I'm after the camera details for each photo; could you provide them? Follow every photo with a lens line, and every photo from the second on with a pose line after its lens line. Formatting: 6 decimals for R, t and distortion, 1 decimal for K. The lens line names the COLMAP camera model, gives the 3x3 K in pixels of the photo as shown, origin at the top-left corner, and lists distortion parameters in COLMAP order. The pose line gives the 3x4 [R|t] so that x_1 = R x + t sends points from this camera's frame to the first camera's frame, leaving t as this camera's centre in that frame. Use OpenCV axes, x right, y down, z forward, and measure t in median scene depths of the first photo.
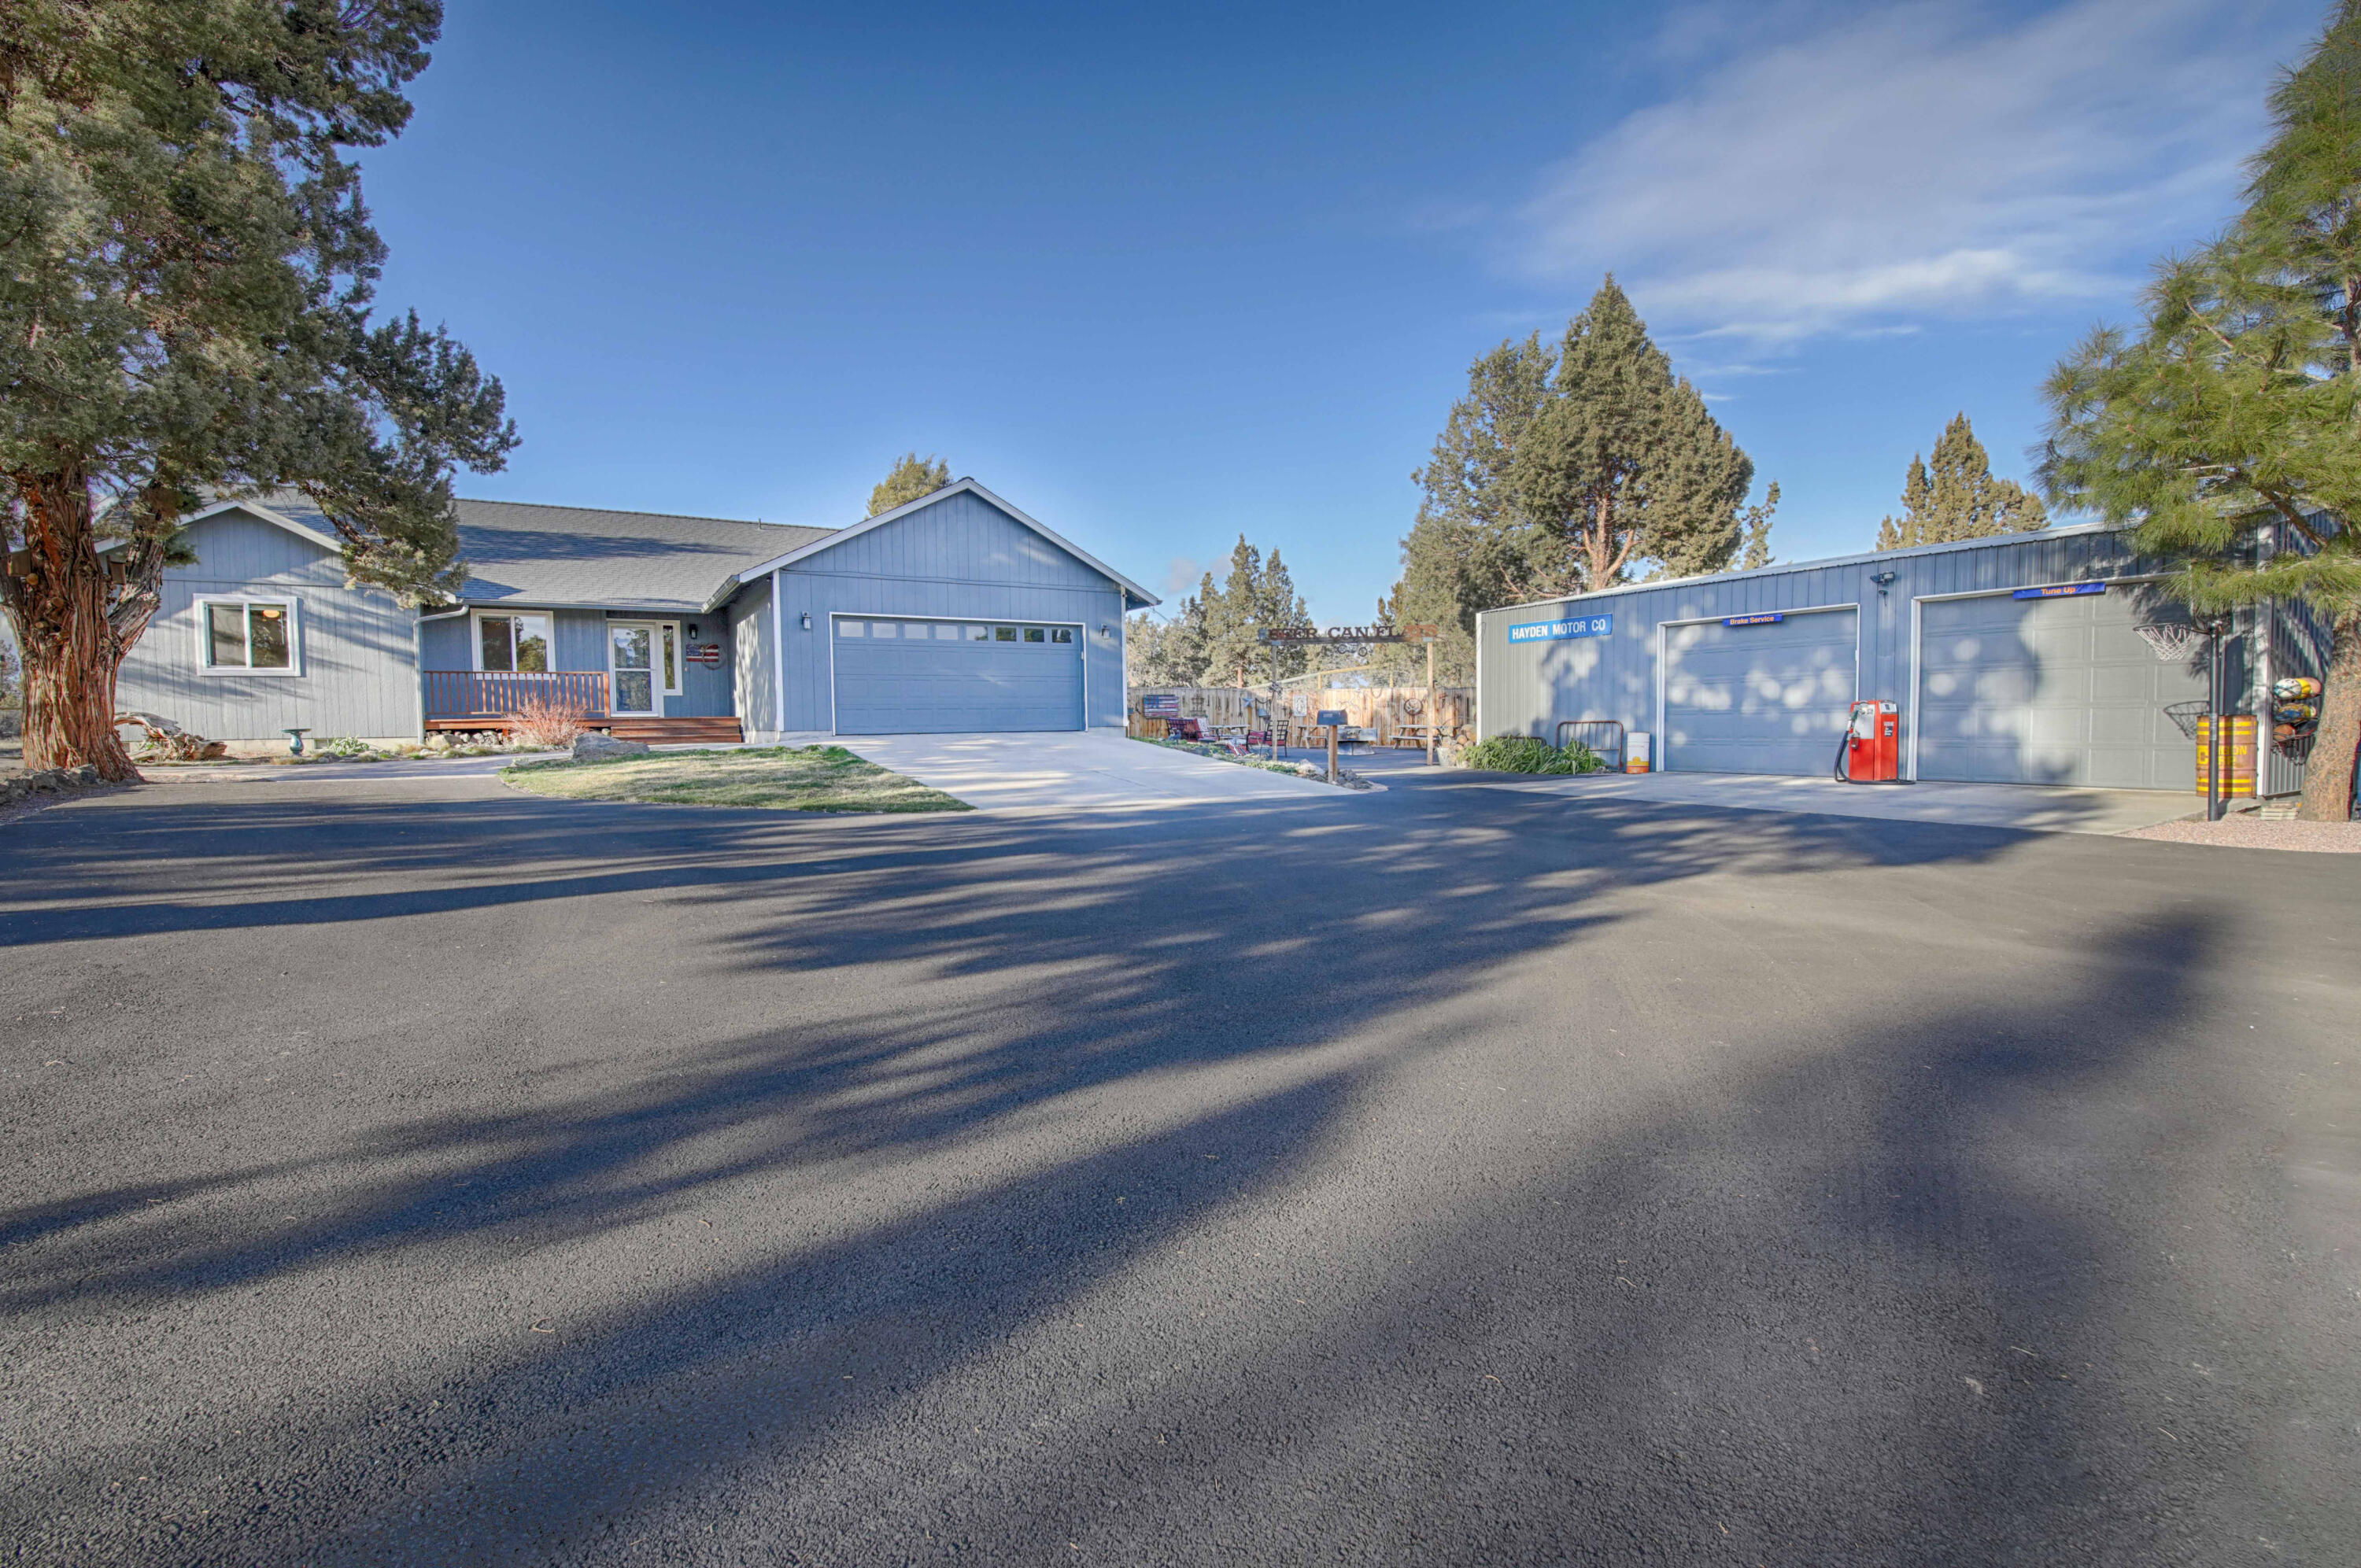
lens RADIAL K [[978.2, 0, 1178.3], [0, 978.2, 781.4], [0, 0, 1]] dist [-0.024816, -0.000468]
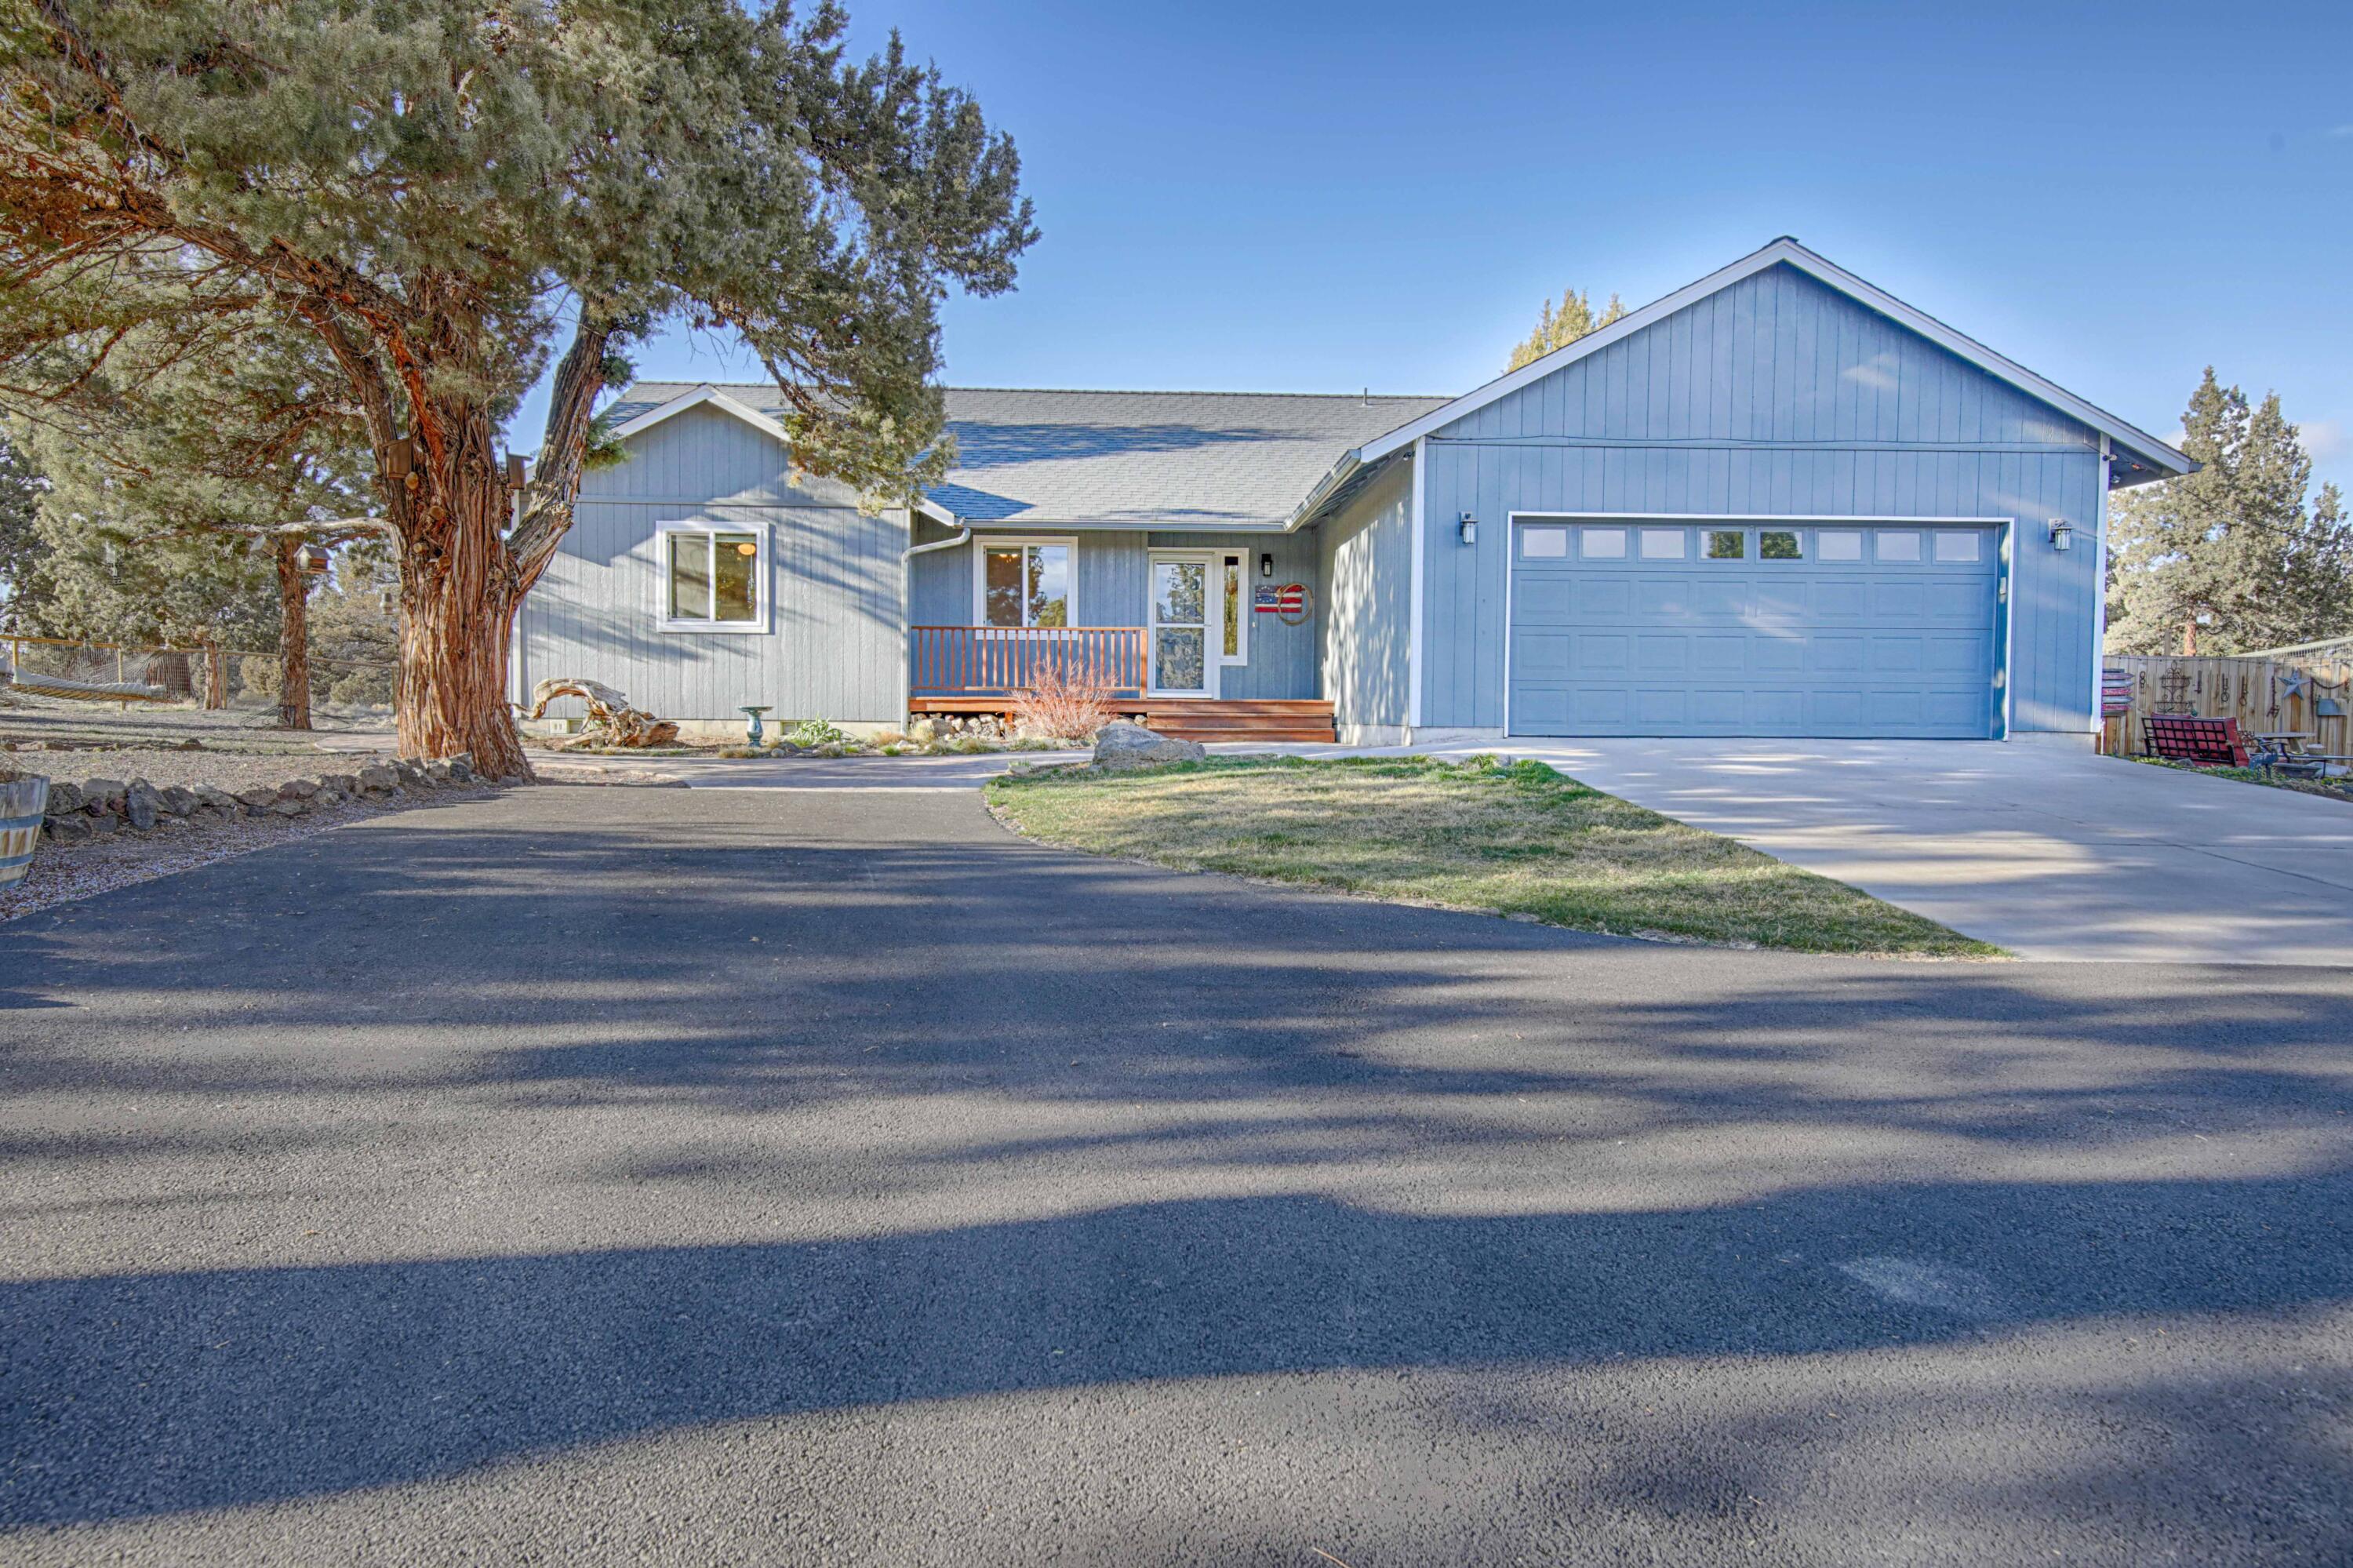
lens RADIAL K [[1023.5, 0, 1173.5], [0, 1023.5, 771.1], [0, 0, 1]] dist [-0.001947, -0.000289]
pose [[0.884240, 0.045923, -0.464769, -0.287337], [-0.047118, 0.998848, 0.009051, -0.028270], [0.464649, 0.013896, 0.885386, 0.464369]]
